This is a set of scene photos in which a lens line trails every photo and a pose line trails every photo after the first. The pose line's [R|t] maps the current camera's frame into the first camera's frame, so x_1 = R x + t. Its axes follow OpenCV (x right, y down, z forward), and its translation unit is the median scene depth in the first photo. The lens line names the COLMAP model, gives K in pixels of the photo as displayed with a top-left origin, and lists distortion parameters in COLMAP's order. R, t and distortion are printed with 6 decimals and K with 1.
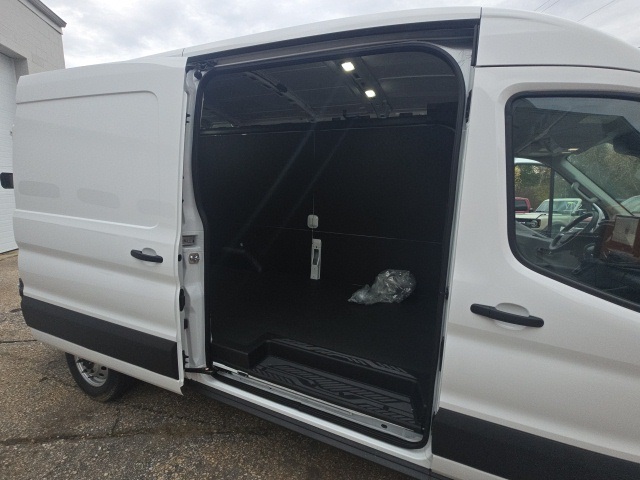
lens RADIAL K [[307.5, 0, 315.4], [0, 307.5, 241.5], [0, 0, 1]] dist [-0.002244, -0.008314]
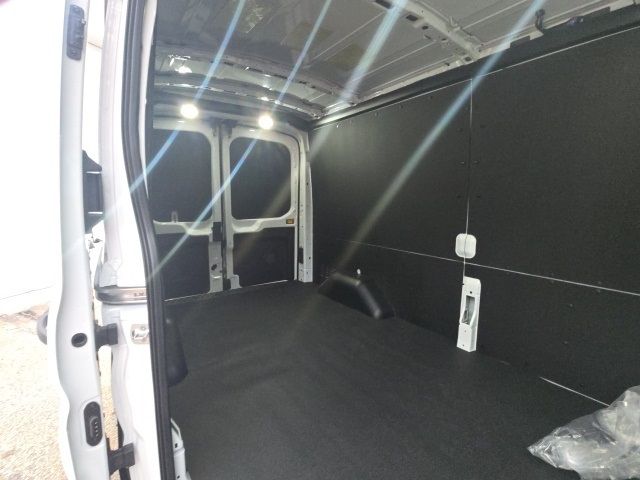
lens RADIAL K [[307.5, 0, 315.4], [0, 307.5, 241.5], [0, 0, 1]] dist [-0.002244, -0.008314]
pose [[0.850798, 0.038783, -0.524059, 0.051103], [-0.053781, 0.998463, -0.013420, -0.050490], [0.522733, 0.039602, 0.851576, 0.382394]]
